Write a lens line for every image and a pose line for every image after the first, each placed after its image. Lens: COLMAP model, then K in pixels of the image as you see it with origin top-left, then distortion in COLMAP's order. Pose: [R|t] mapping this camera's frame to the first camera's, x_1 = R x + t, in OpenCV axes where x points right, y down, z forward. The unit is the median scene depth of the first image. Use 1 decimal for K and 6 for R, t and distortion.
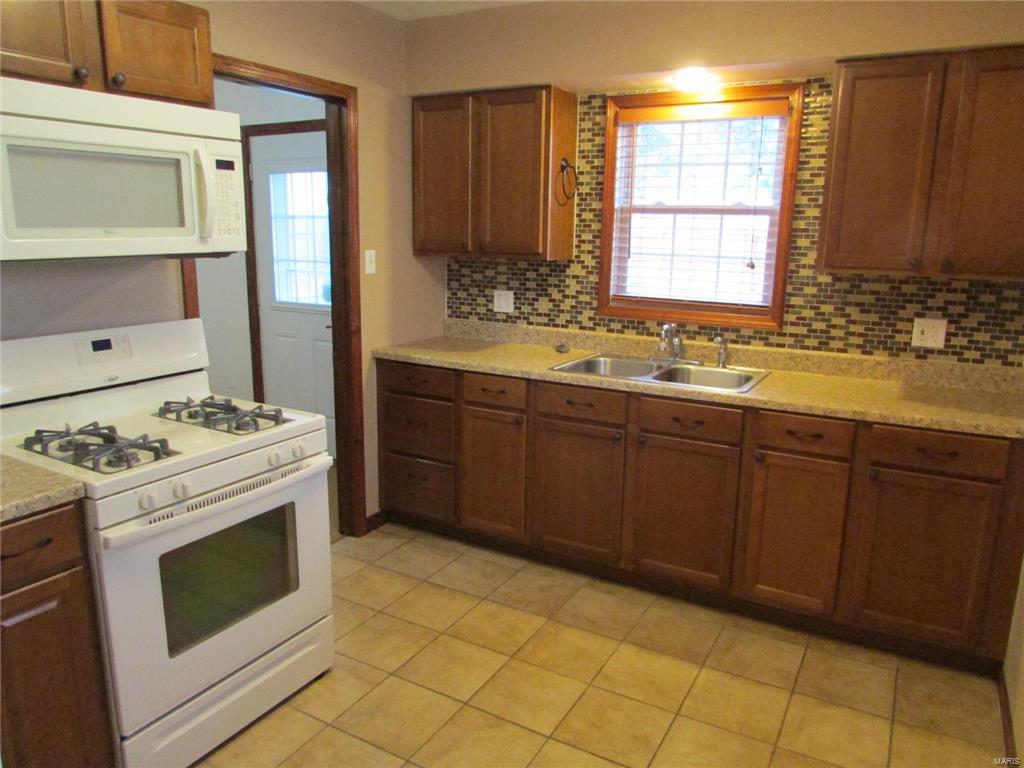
lens RADIAL K [[734.1, 0, 509.0], [0, 734.1, 386.6], [0, 0, 1]] dist [-0.032338, 0.015320]
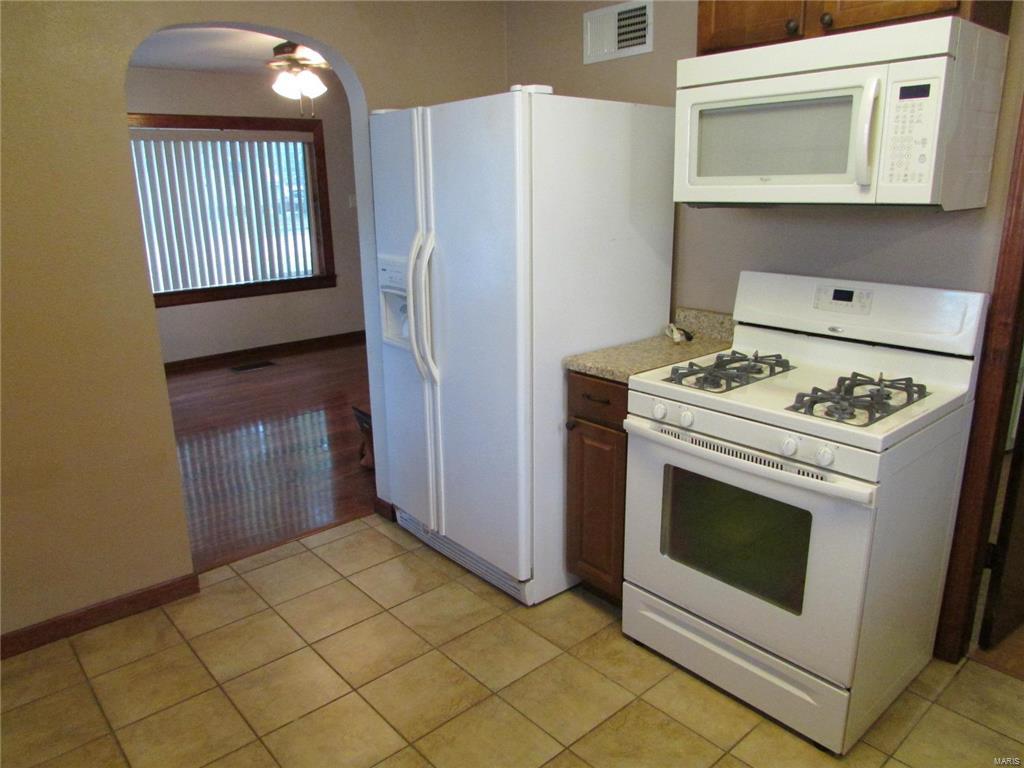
lens RADIAL K [[734.1, 0, 510.4], [0, 734.1, 383.1], [0, 0, 1]] dist [-0.032338, 0.015320]
pose [[-0.320164, 0.238745, -0.916786, 0.537435], [-0.194223, 0.930628, 0.310177, -0.168797], [0.927239, 0.277369, -0.251584, 0.874157]]
